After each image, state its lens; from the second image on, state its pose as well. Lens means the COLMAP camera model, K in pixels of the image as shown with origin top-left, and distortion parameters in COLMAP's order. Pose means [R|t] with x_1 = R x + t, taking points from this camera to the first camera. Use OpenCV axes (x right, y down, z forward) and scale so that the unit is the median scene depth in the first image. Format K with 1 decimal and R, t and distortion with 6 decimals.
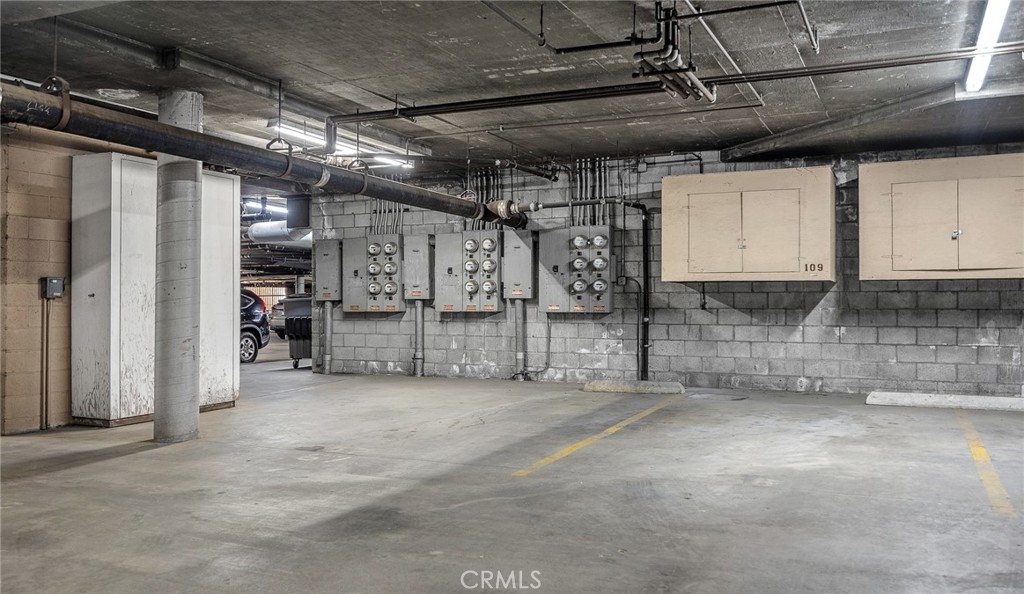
lens RADIAL K [[854.0, 0, 512.0], [0, 854.0, 300.1], [0, 0, 1]] dist [-0.002500, -0.002551]
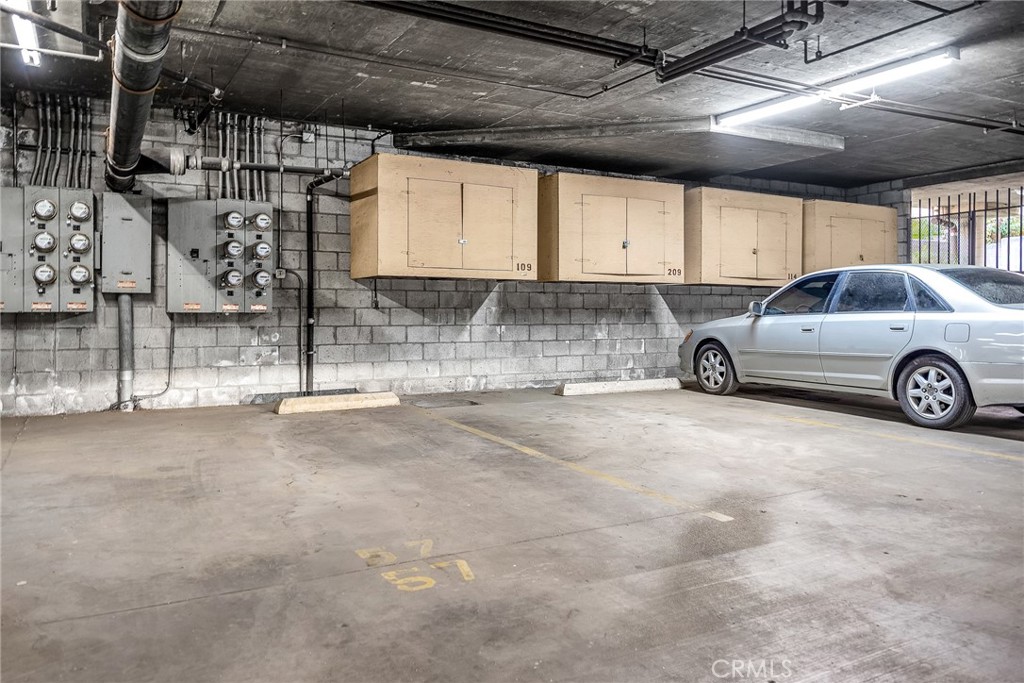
lens RADIAL K [[767.7, 0, 523.3], [0, 767.7, 300.8], [0, 0, 1]] dist [0.006748, 0.002755]
pose [[0.584352, 0.007895, 0.811462, -0.339397], [-0.008564, 0.999957, -0.003562, 0.004096], [-0.811455, -0.004868, 0.584395, 0.409212]]
